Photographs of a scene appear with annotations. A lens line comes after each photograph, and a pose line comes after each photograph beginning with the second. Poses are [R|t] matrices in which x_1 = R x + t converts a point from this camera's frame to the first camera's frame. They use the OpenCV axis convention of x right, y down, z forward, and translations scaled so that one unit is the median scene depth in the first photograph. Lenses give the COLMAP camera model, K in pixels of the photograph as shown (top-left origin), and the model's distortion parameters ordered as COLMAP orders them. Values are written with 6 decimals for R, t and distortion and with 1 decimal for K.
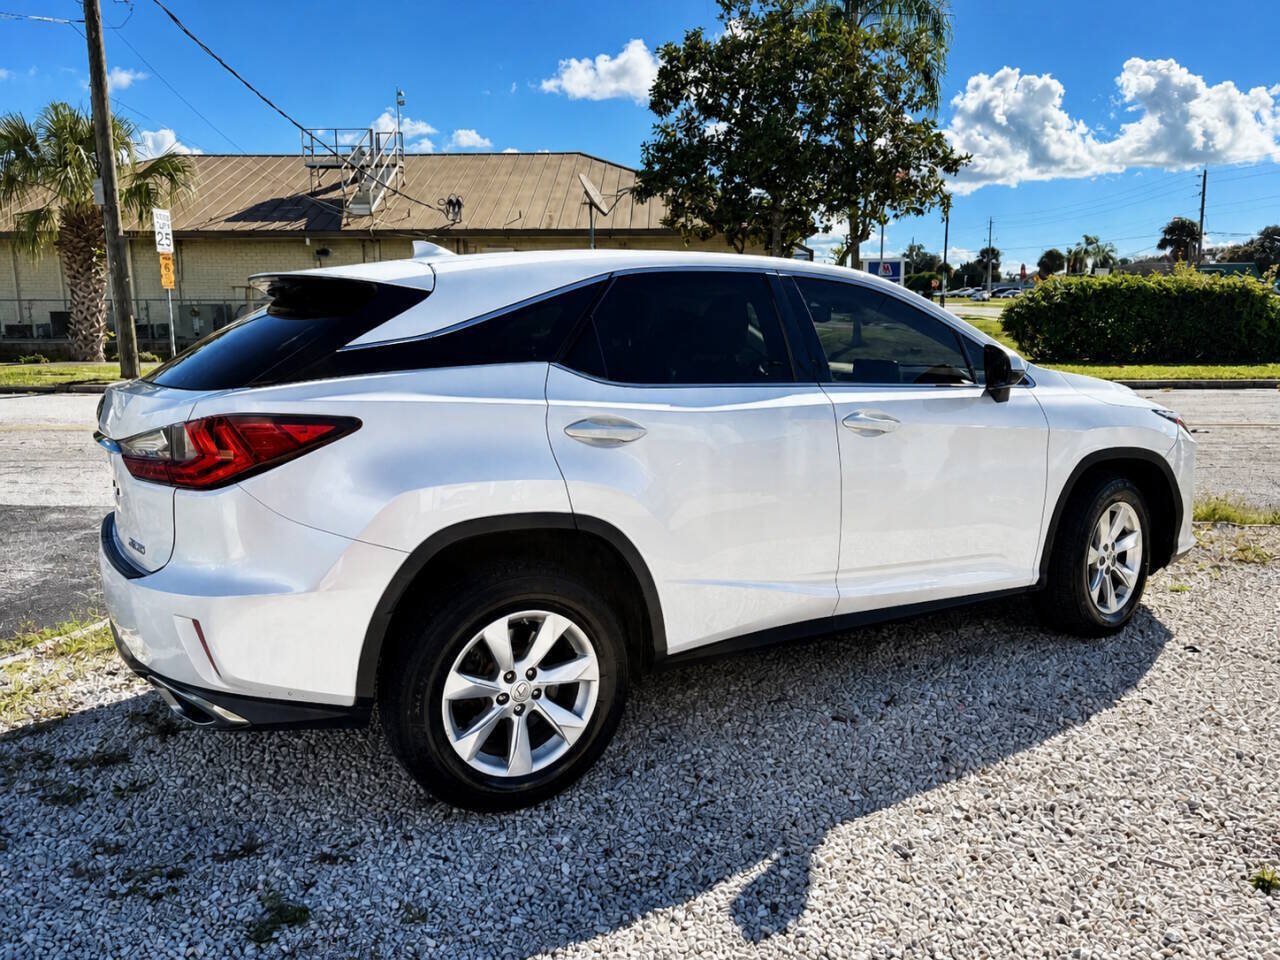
lens RADIAL K [[981.7, 0, 645.2], [0, 981.7, 478.7], [0, 0, 1]] dist [0.019369, 0.000623]
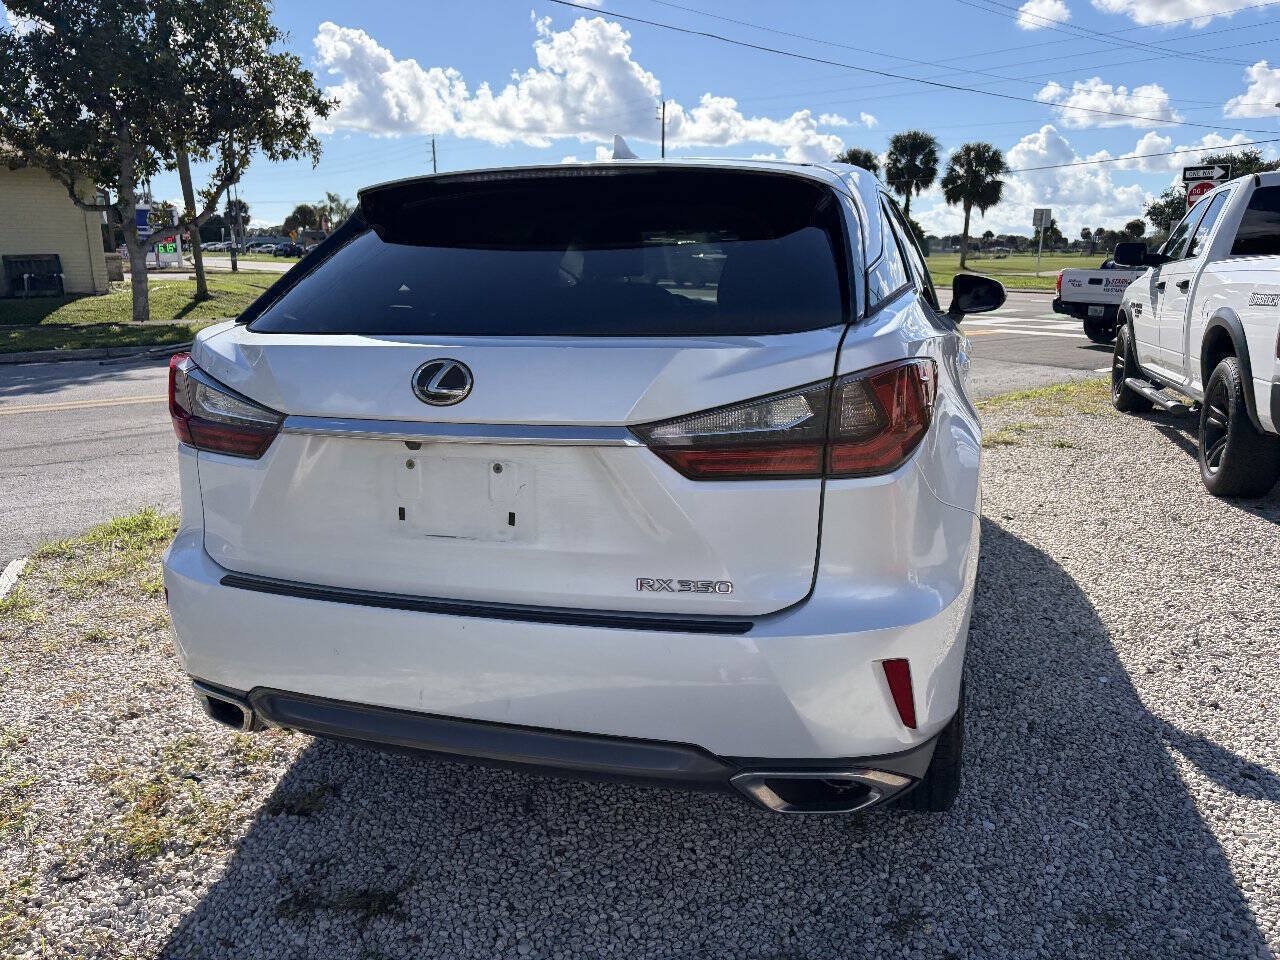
lens RADIAL K [[977.6, 0, 635.1], [0, 977.6, 485.5], [0, 0, 1]] dist [0.044997, -0.044213]
pose [[0.748797, -0.143962, 0.646975, -0.591893], [0.111892, 0.989573, 0.090694, -0.036170], [-0.653286, 0.004480, 0.757098, 0.342860]]
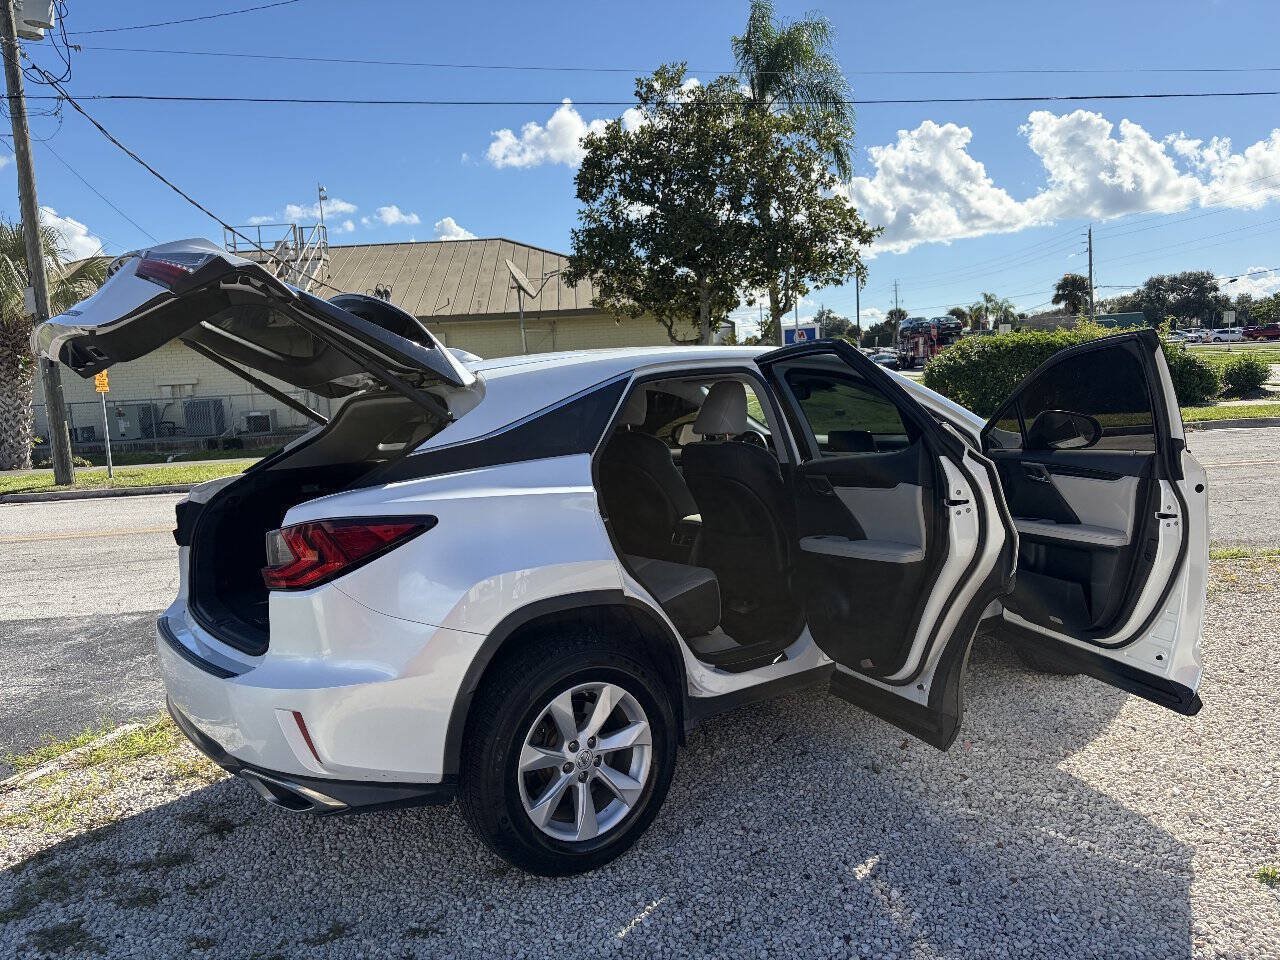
lens RADIAL K [[981.3, 0, 637.3], [0, 981.3, 485.2], [0, 0, 1]] dist [0.026998, -0.011334]
pose [[0.995991, -0.058701, 0.067499, -0.082302], [0.063085, 0.995904, -0.064772, -0.006111], [-0.063420, 0.068770, 0.995615, -0.064793]]
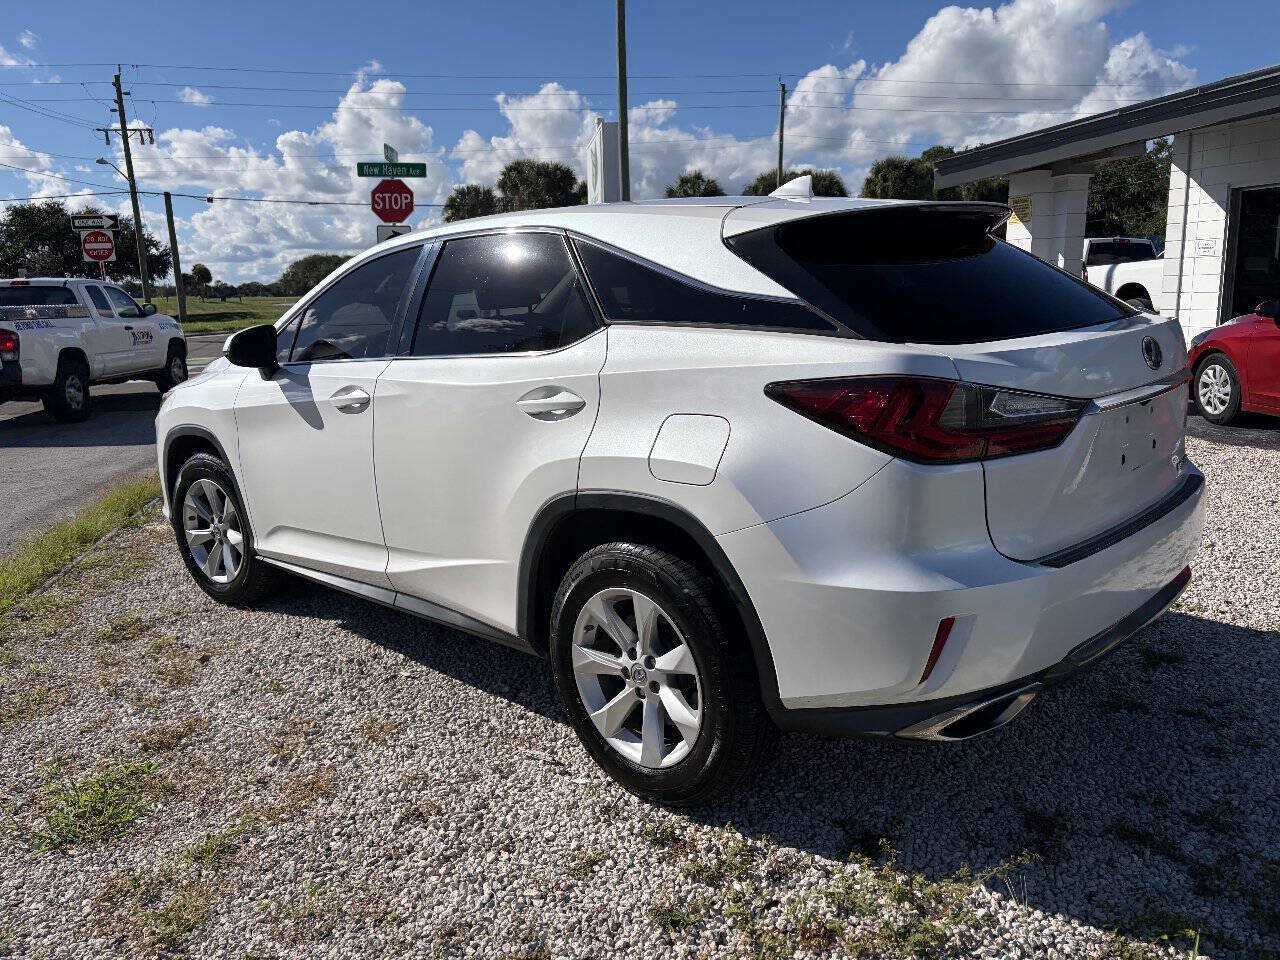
lens RADIAL K [[968.8, 0, 641.6], [0, 968.8, 478.0], [0, 0, 1]] dist [0.030861, -0.023677]
pose [[-0.256502, -0.175000, 0.950569, -0.850977], [0.207413, 0.950595, 0.230973, -0.171389], [-0.944027, 0.256405, -0.207533, 1.106951]]
